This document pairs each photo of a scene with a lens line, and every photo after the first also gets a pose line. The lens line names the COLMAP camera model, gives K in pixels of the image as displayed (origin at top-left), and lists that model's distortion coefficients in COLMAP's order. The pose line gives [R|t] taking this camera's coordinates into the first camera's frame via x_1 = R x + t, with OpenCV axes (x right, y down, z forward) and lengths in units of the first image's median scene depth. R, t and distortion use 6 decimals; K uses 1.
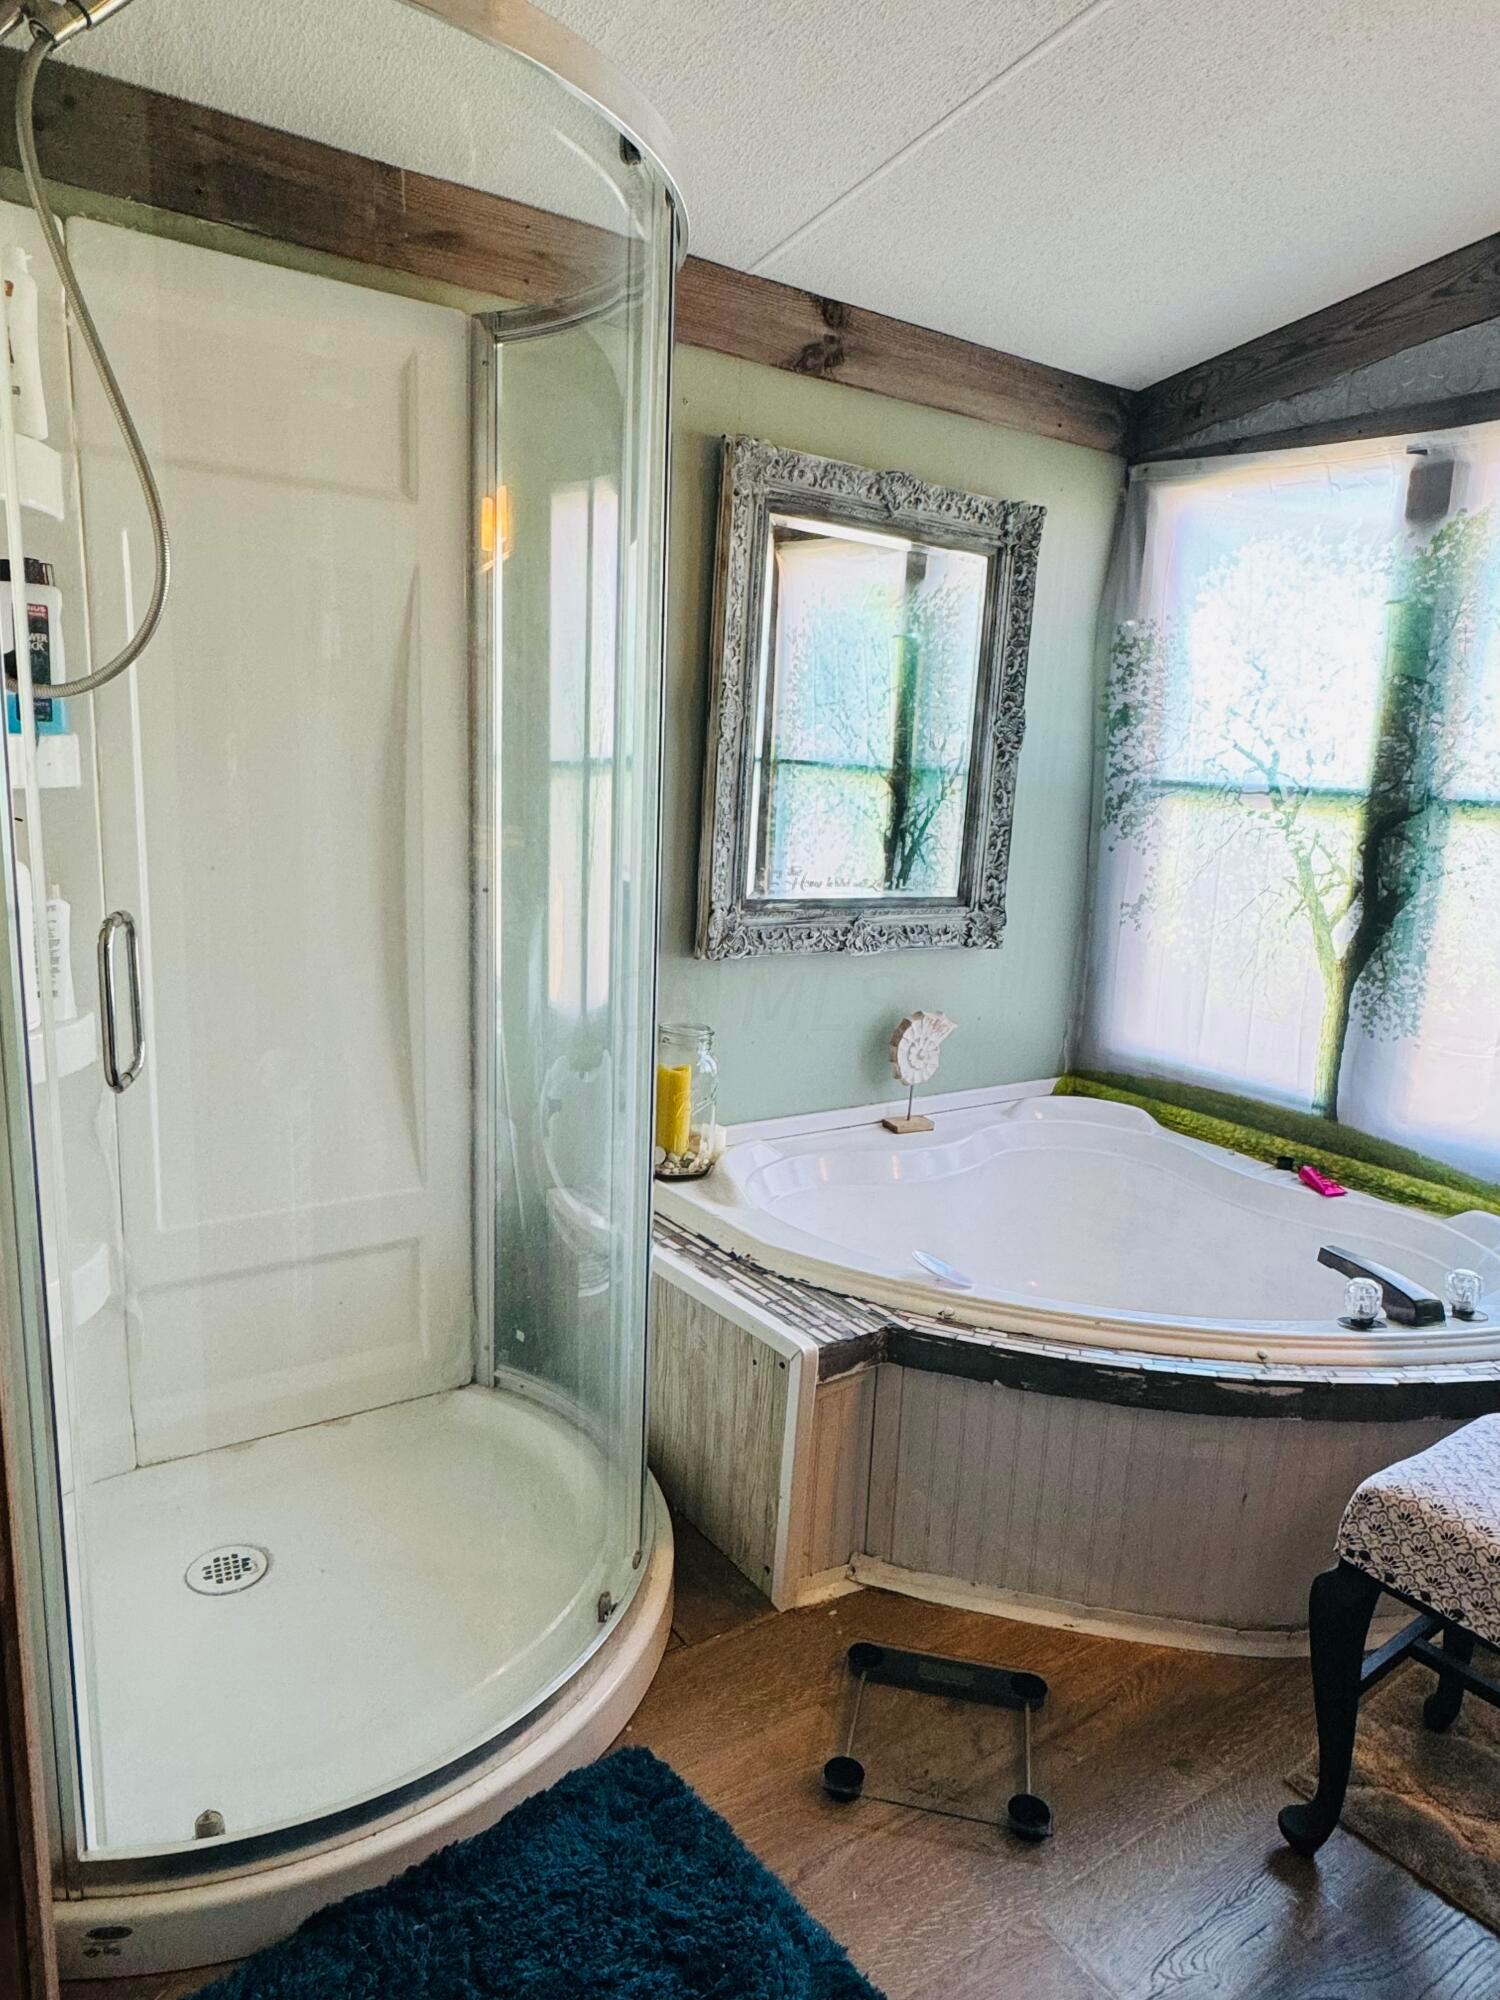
lens RADIAL K [[1276.7, 0, 750.0], [0, 1276.7, 1000.0], [0, 0, 1]] dist [-0.002181, 0.003465]
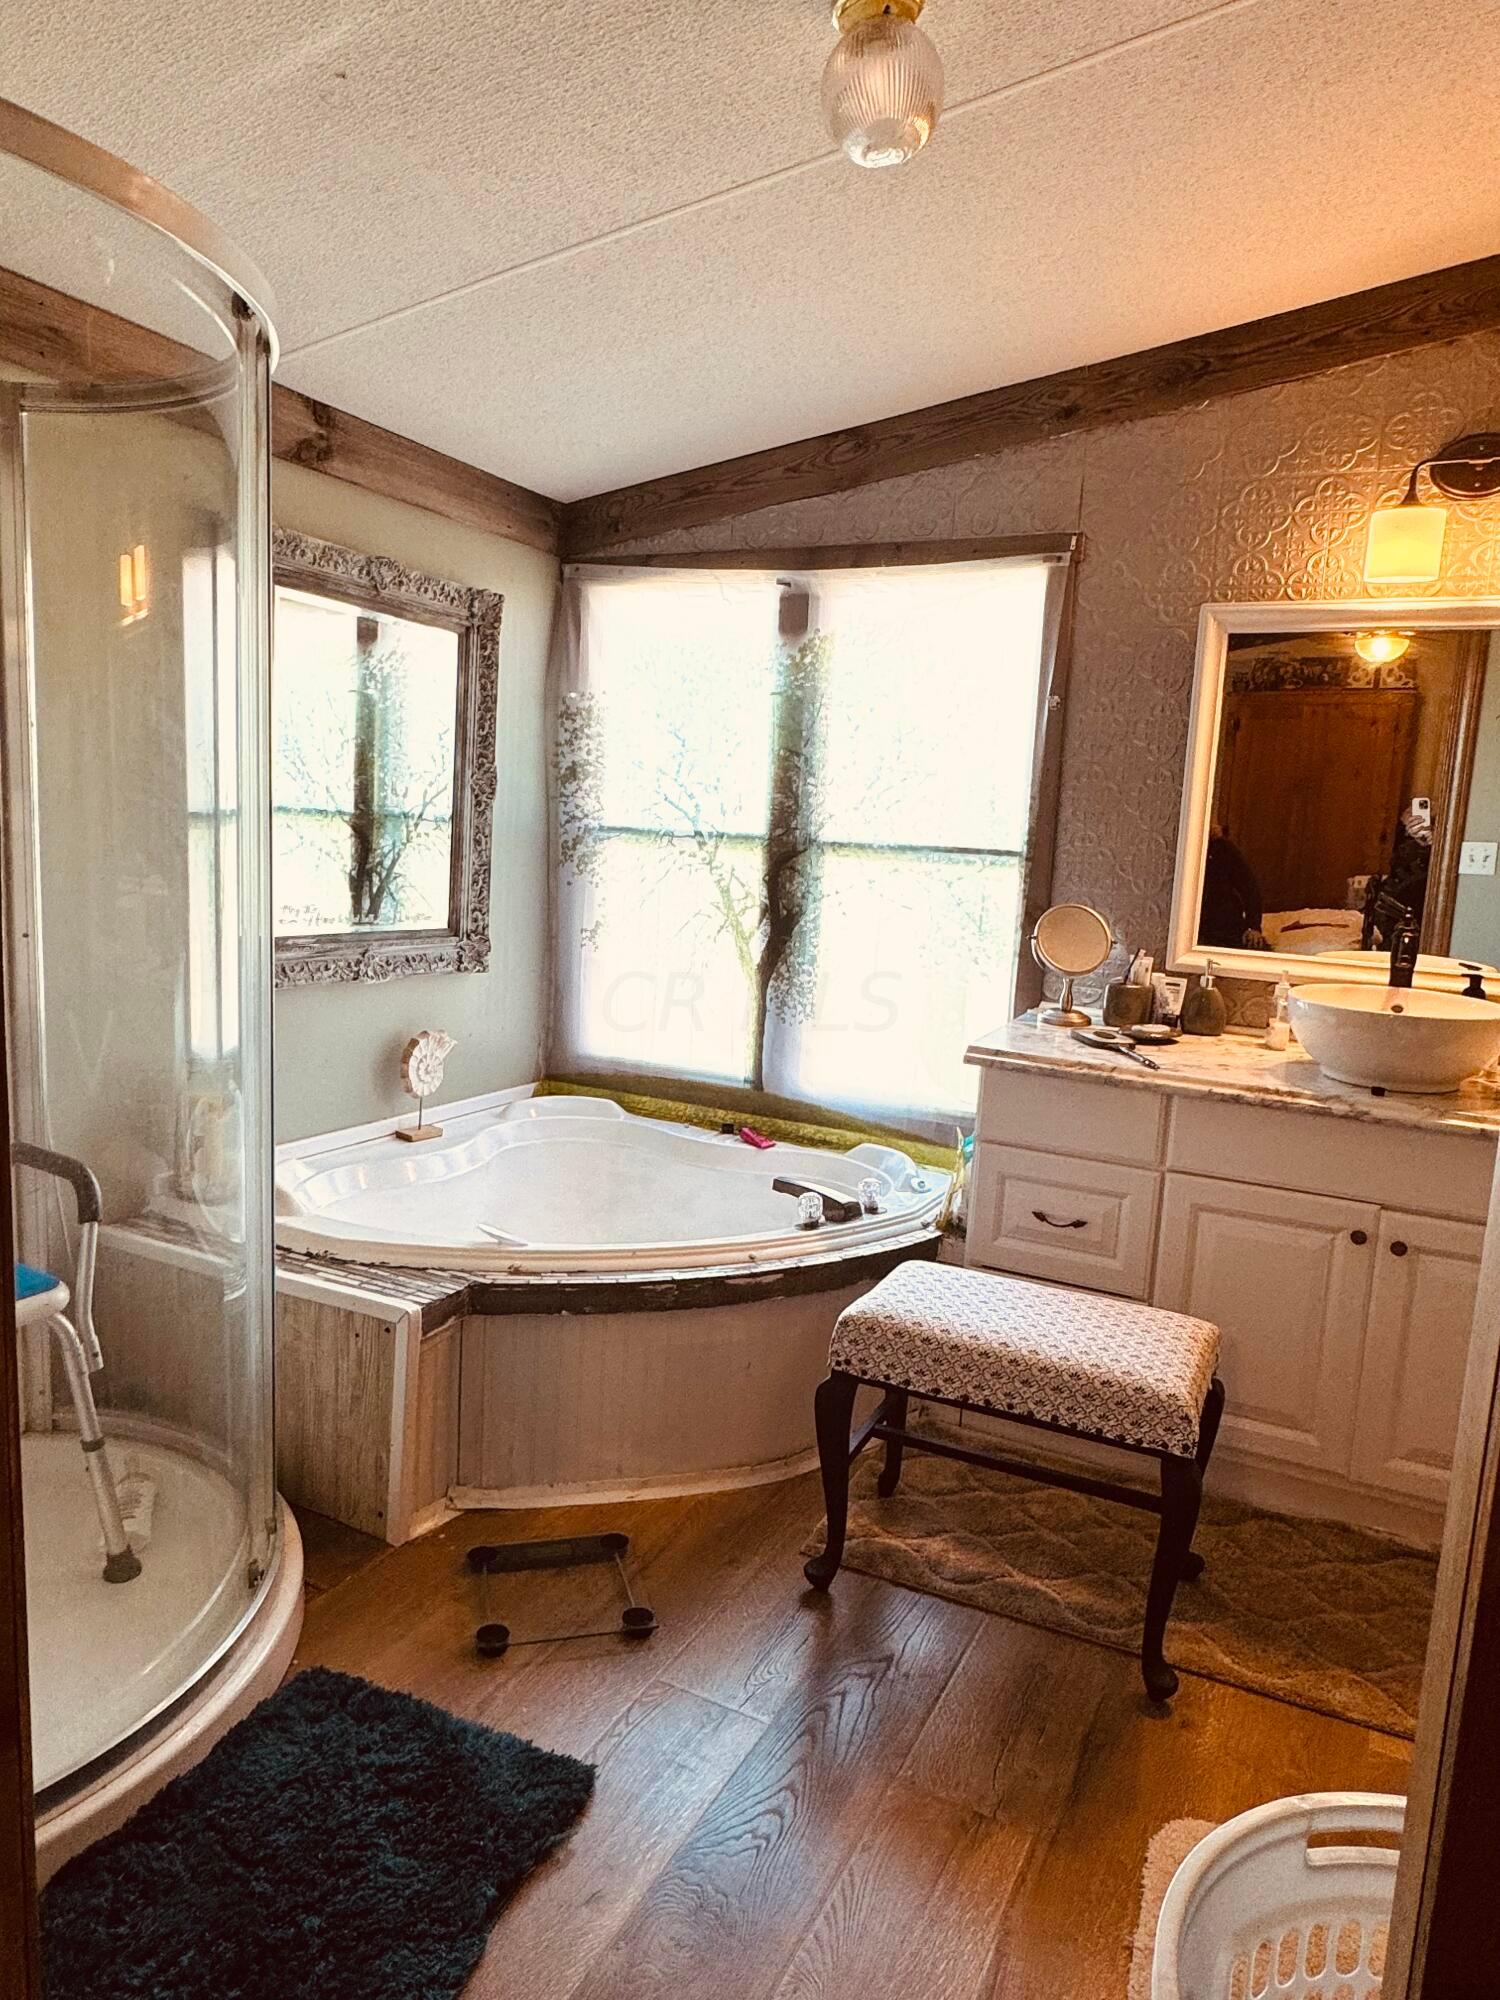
lens RADIAL K [[1272.5, 0, 750.0], [0, 1272.5, 1000.0], [0, 0, 1]] dist [0.000711, 0.001753]
pose [[0.884364, -0.062295, 0.462623, -0.142754], [0.075450, 0.997100, -0.009967, 0.016005], [-0.460660, 0.043719, 0.886499, -0.138153]]
